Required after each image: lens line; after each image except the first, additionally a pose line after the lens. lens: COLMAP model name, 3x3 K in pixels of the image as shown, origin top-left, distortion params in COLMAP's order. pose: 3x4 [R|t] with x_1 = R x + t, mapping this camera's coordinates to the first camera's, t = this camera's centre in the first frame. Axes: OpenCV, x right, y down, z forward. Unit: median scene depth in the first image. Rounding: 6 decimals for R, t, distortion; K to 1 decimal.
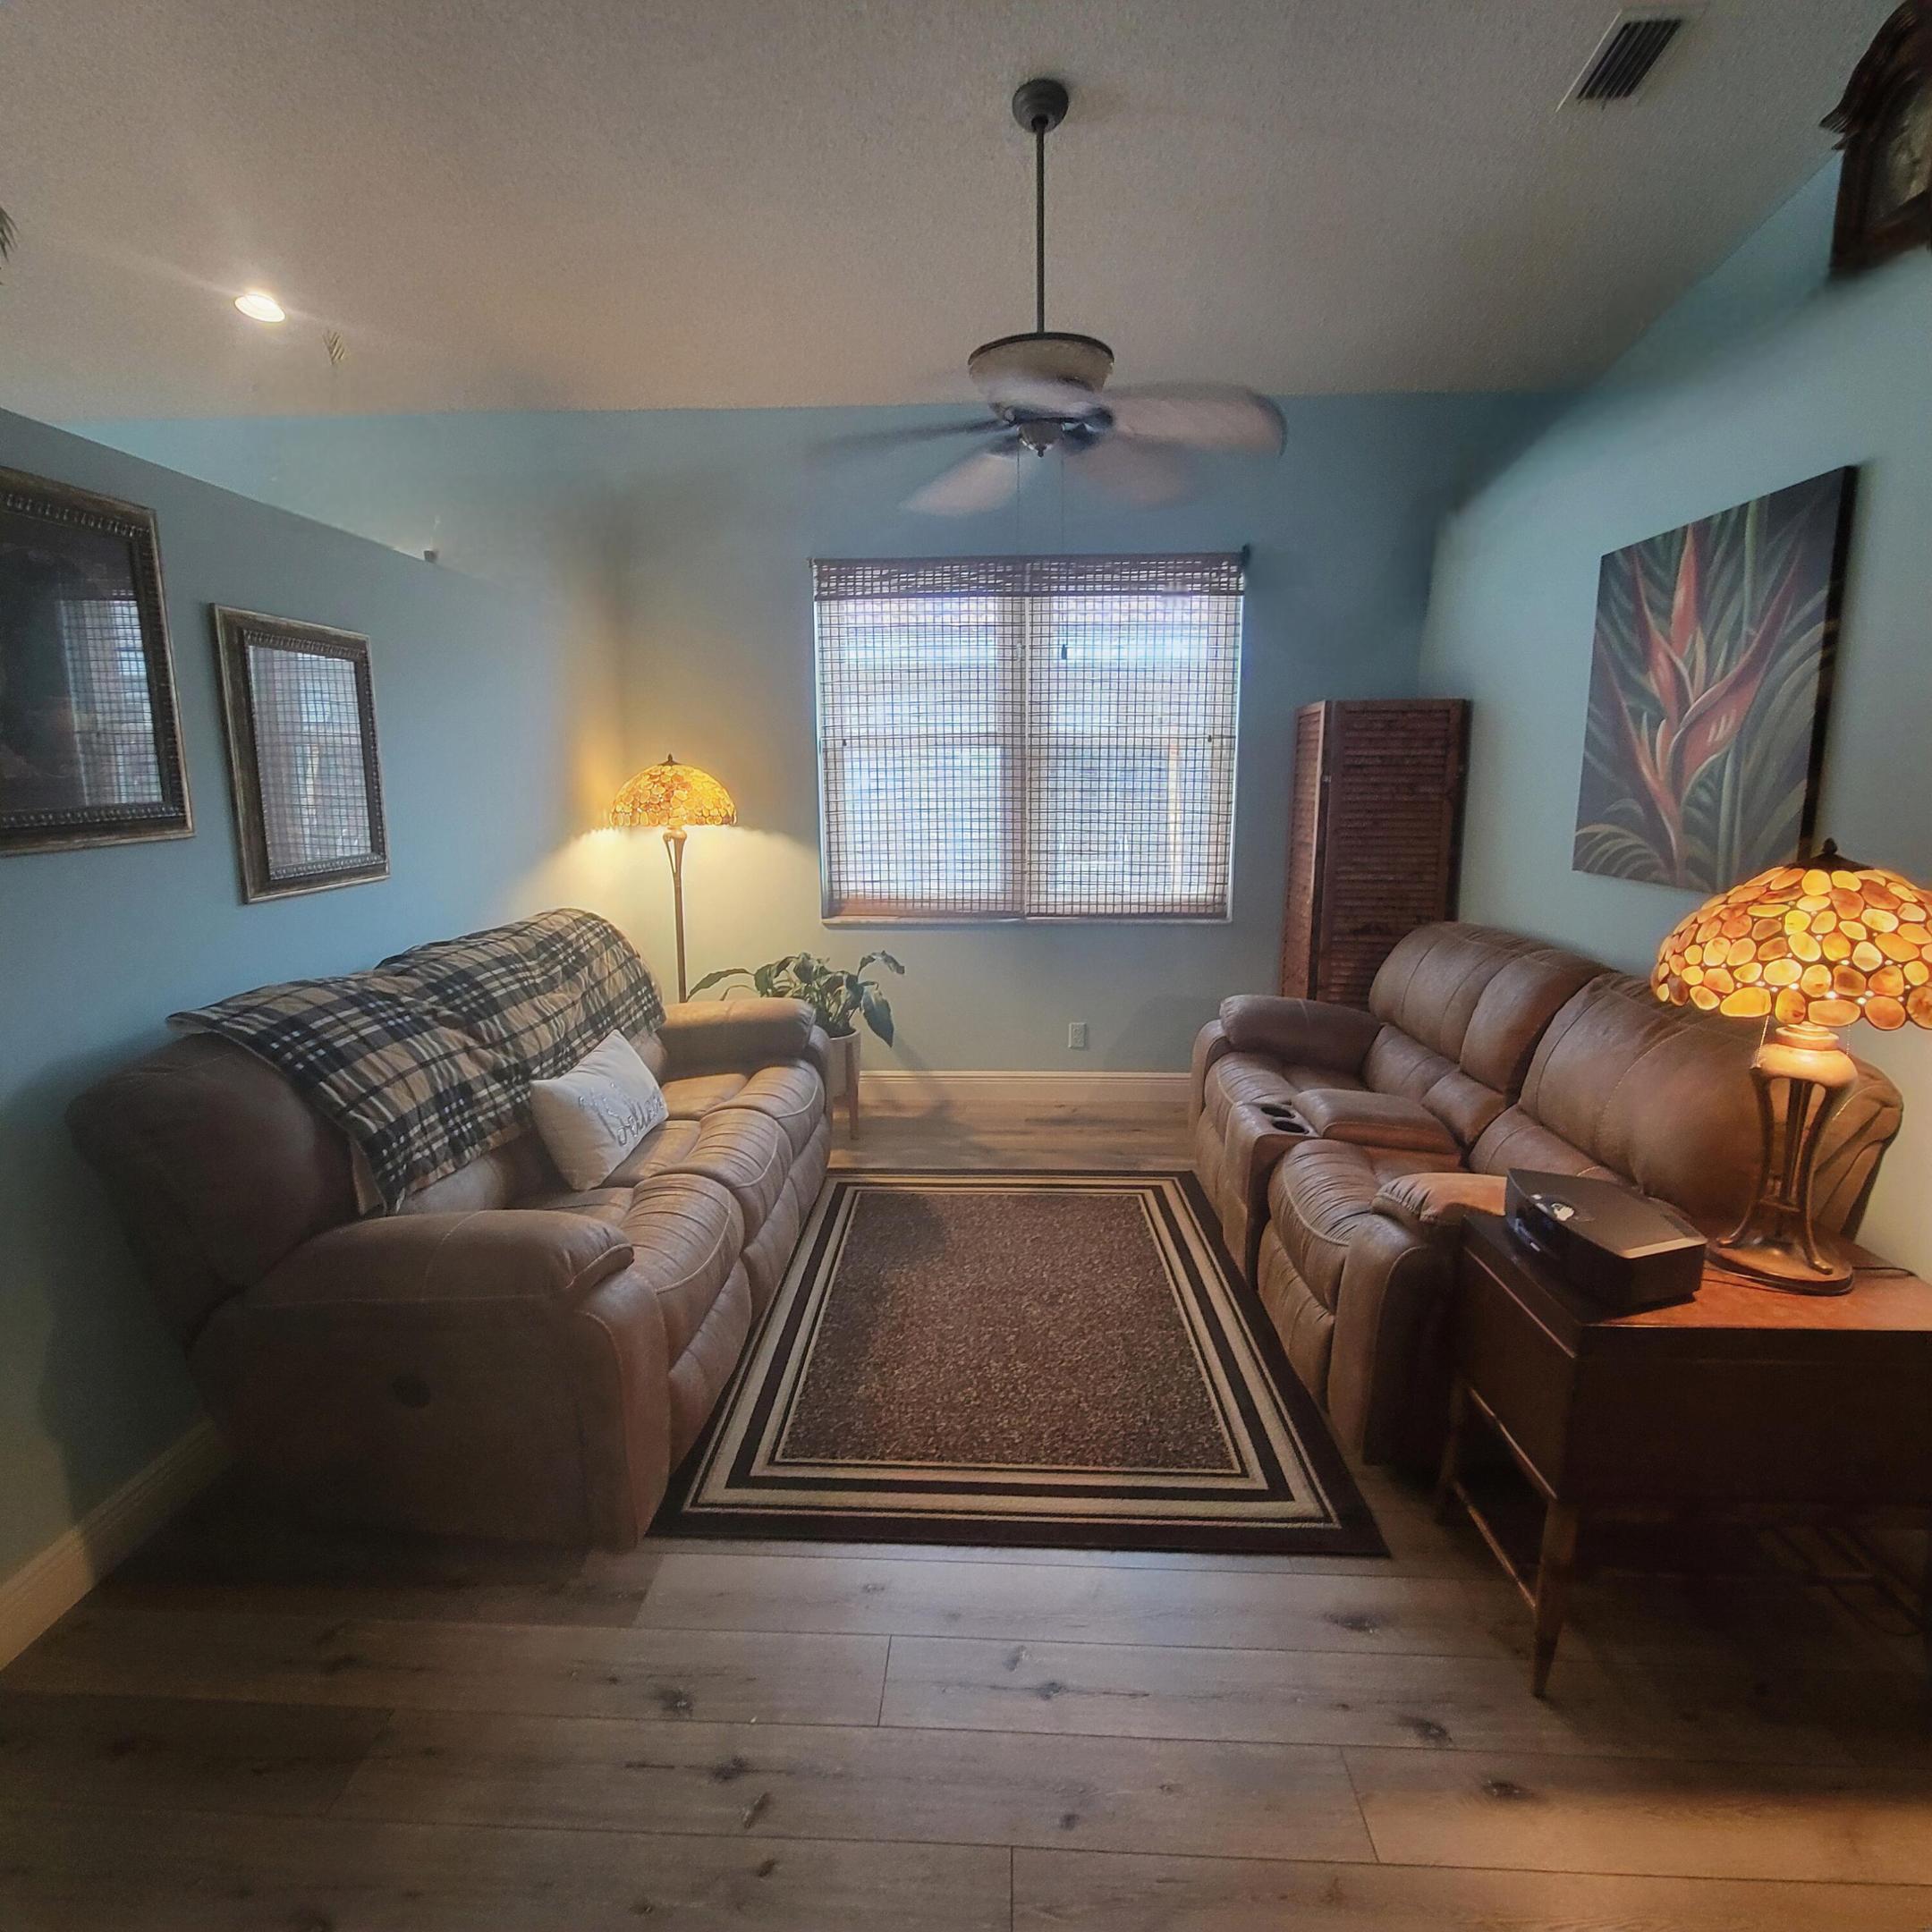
lens RADIAL K [[1044.7, 0, 961.7], [0, 1044.7, 949.1], [0, 0, 1]] dist [0.005736, -0.004342]
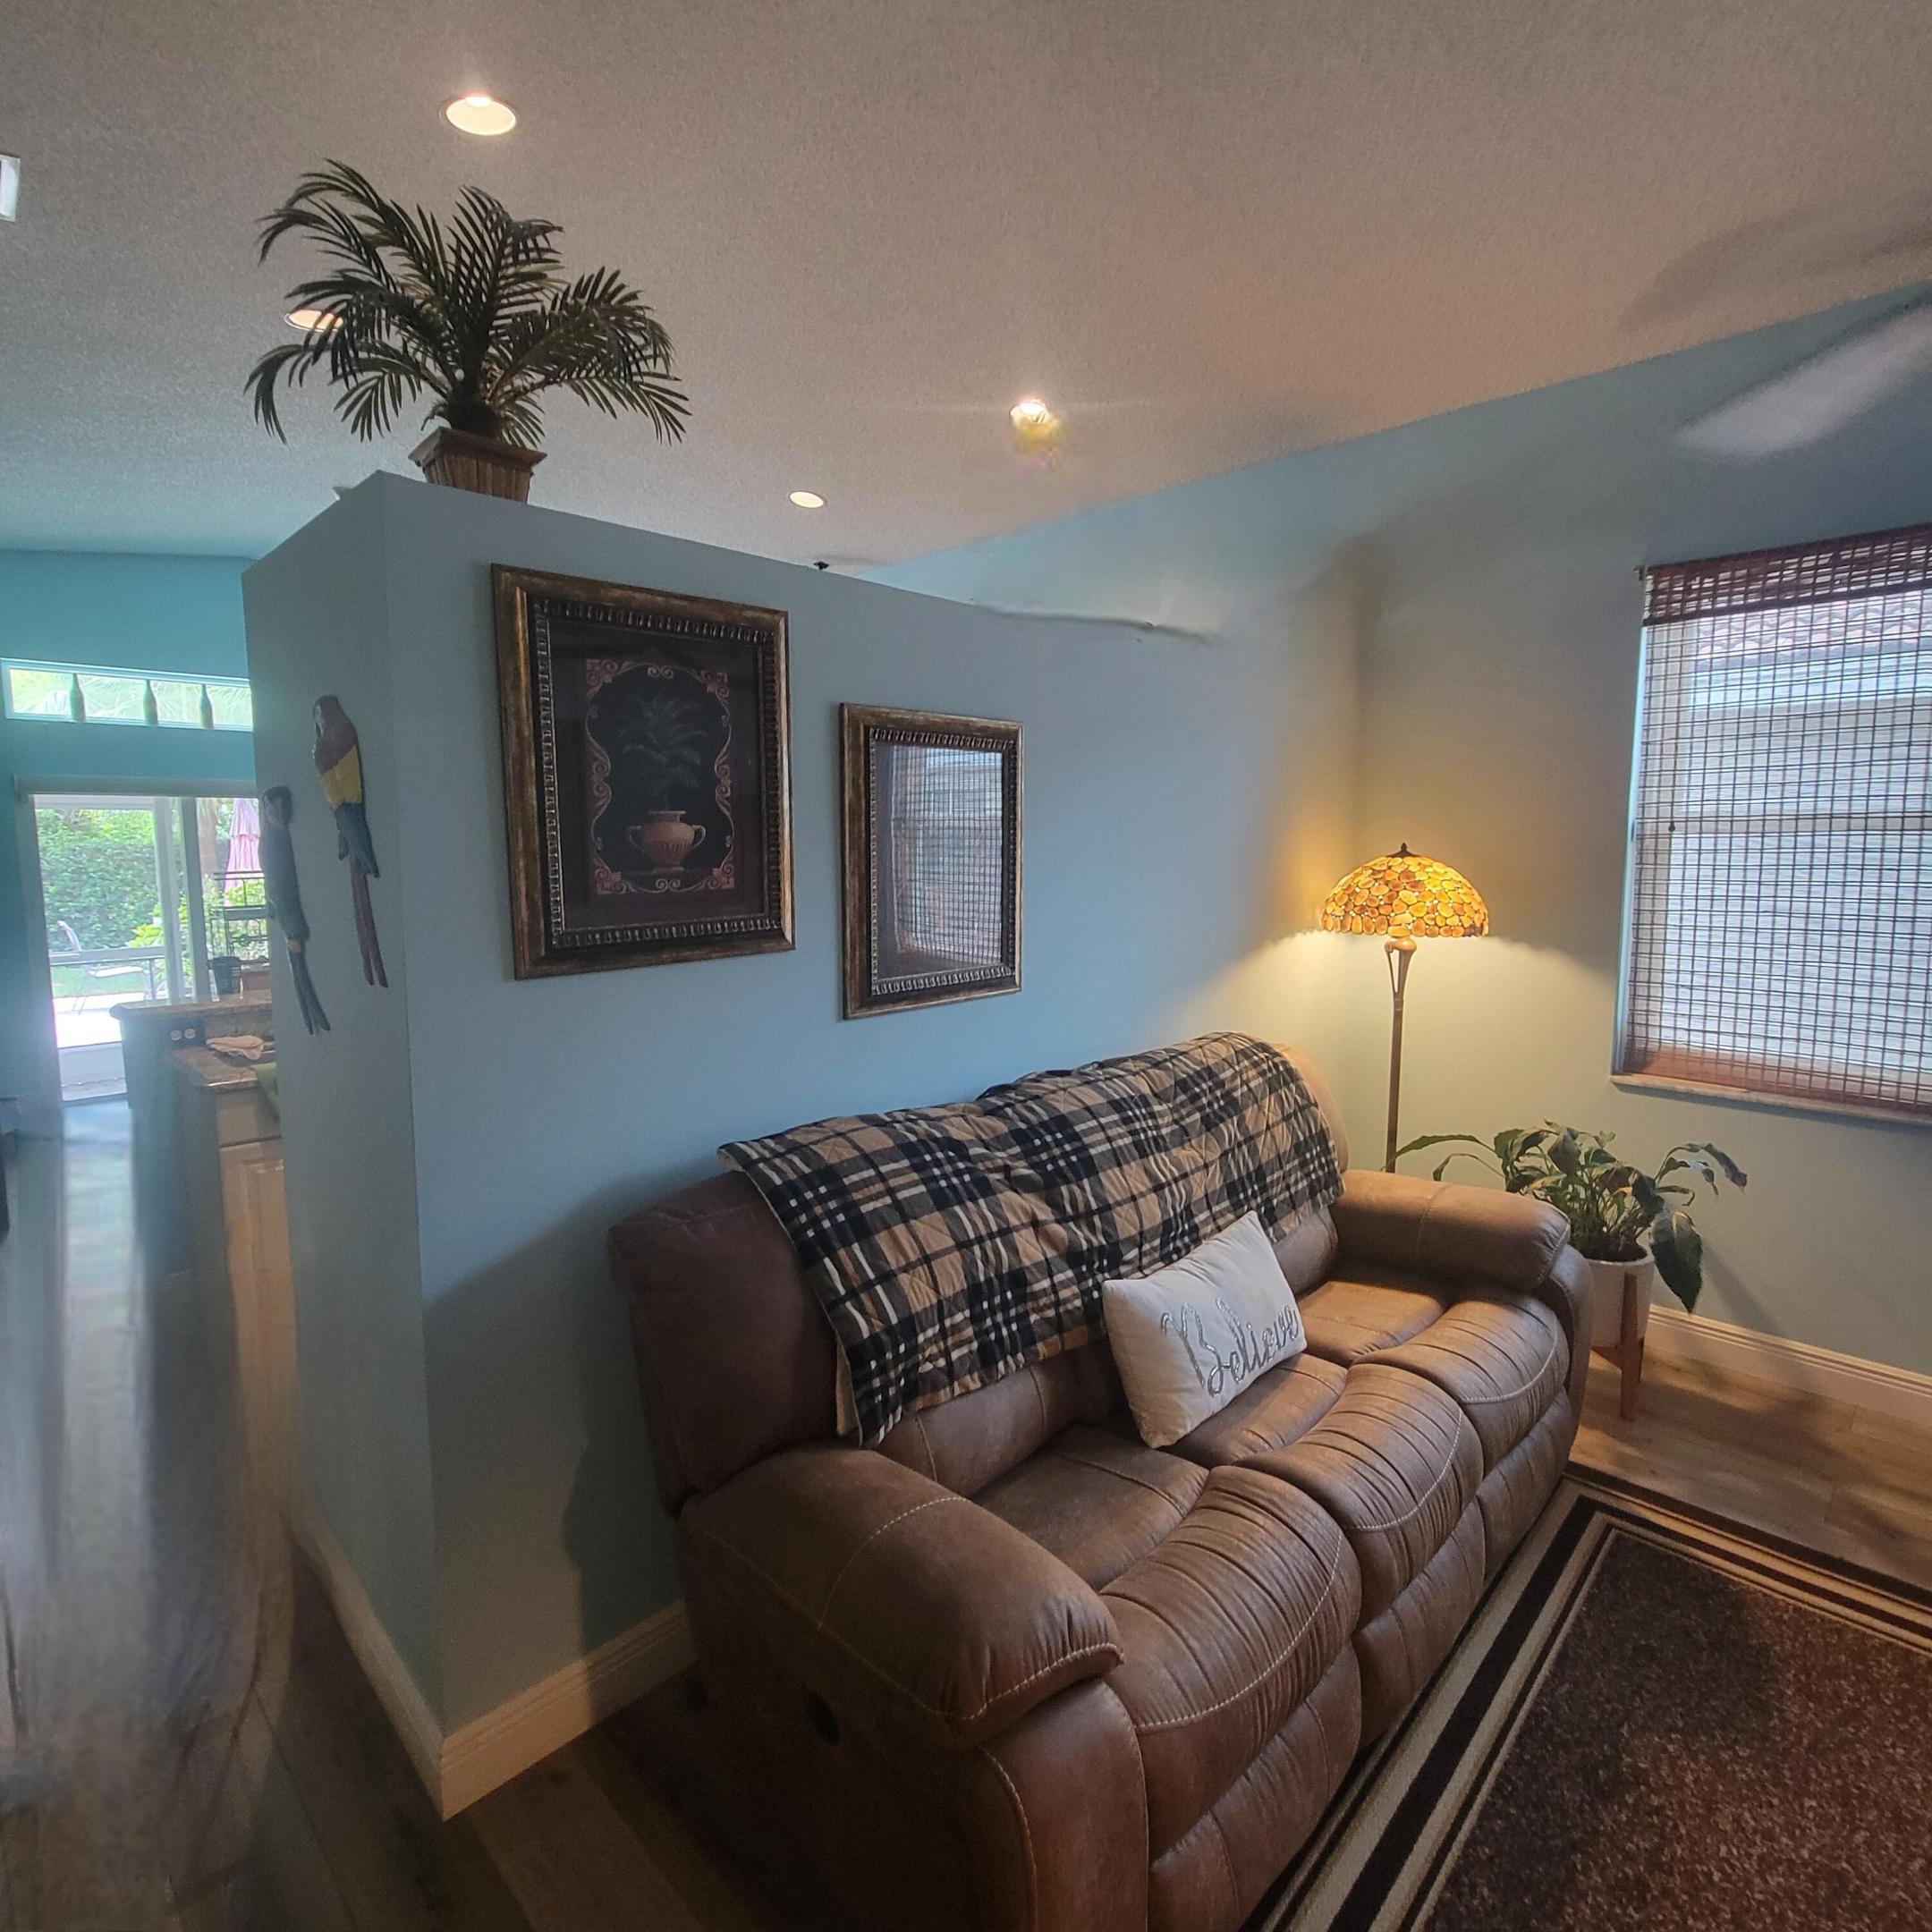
lens RADIAL K [[1044.7, 0, 961.7], [0, 1044.7, 949.1], [0, 0, 1]] dist [0.005736, -0.004342]
pose [[0.742544, 0.077536, -0.665294, 0.004982], [-0.117178, 0.992997, -0.015056, -0.085932], [0.659468, 0.089138, 0.746429, 0.306166]]
